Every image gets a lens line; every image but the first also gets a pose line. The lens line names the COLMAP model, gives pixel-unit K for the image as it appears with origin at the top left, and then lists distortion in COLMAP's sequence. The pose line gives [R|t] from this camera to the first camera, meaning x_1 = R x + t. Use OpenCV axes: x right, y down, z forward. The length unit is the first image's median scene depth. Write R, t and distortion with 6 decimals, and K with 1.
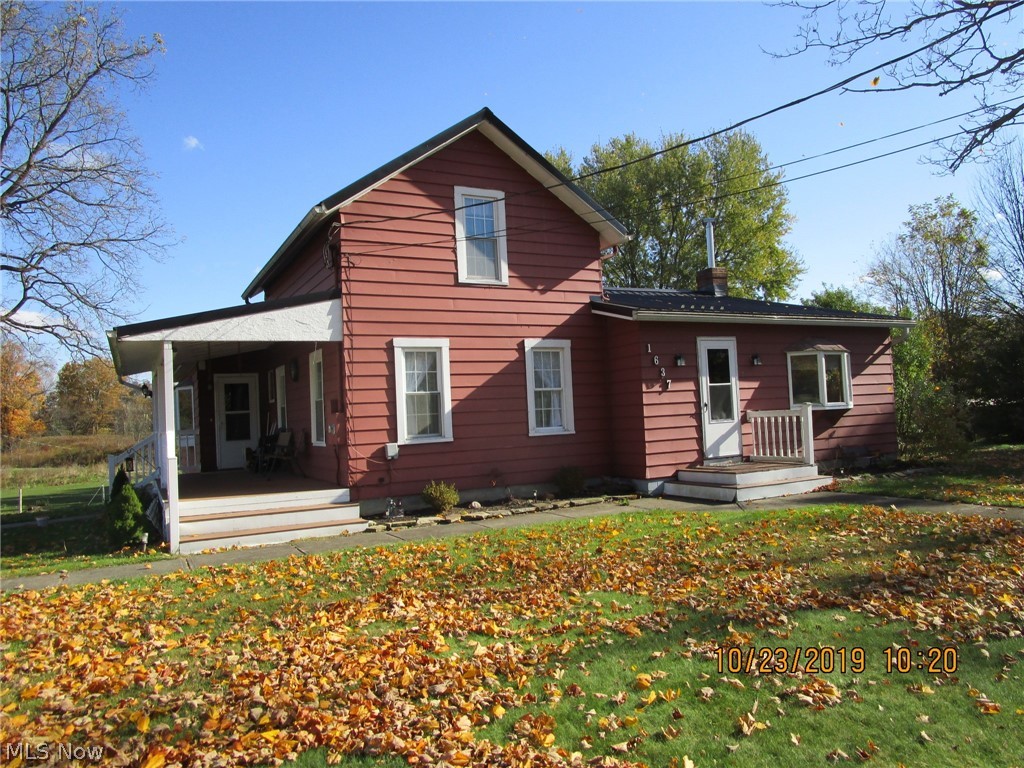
lens RADIAL K [[715.1, 0, 507.7], [0, 715.1, 386.2], [0, 0, 1]] dist [-0.050873, 0.014675]
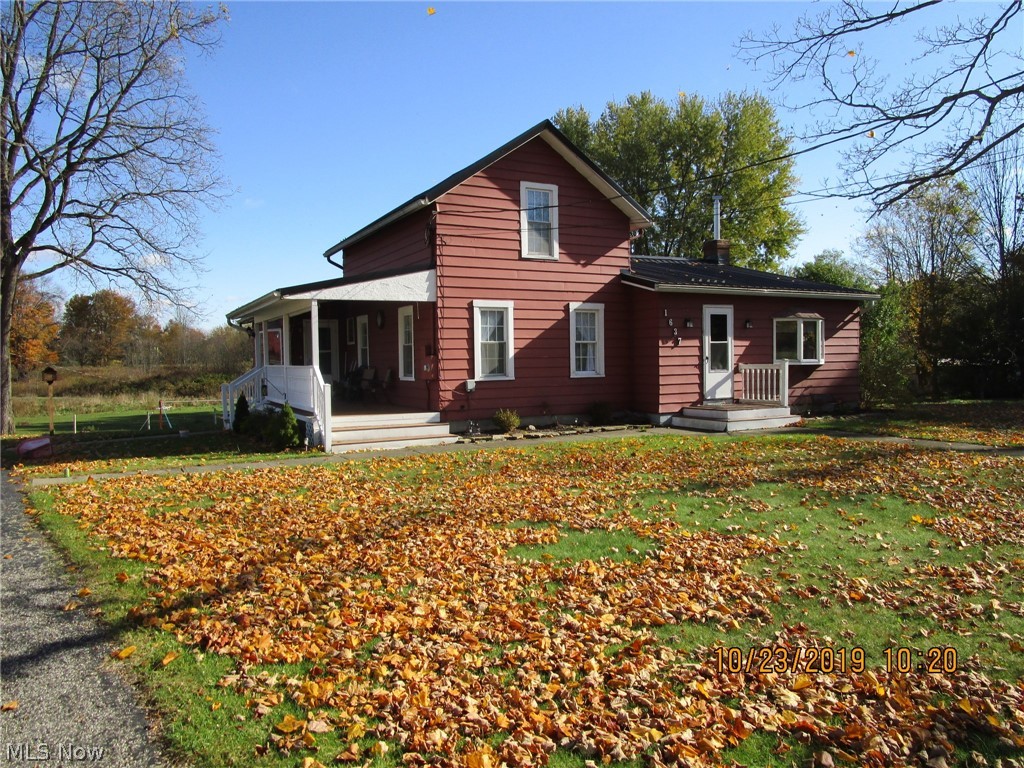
lens RADIAL K [[715.1, 0, 507.7], [0, 715.1, 386.2], [0, 0, 1]] dist [-0.050873, 0.014675]
pose [[0.999515, 0.030907, 0.003923, -0.087059], [-0.031120, 0.996401, 0.078848, -0.013421], [-0.001472, -0.078932, 0.996879, -0.291415]]
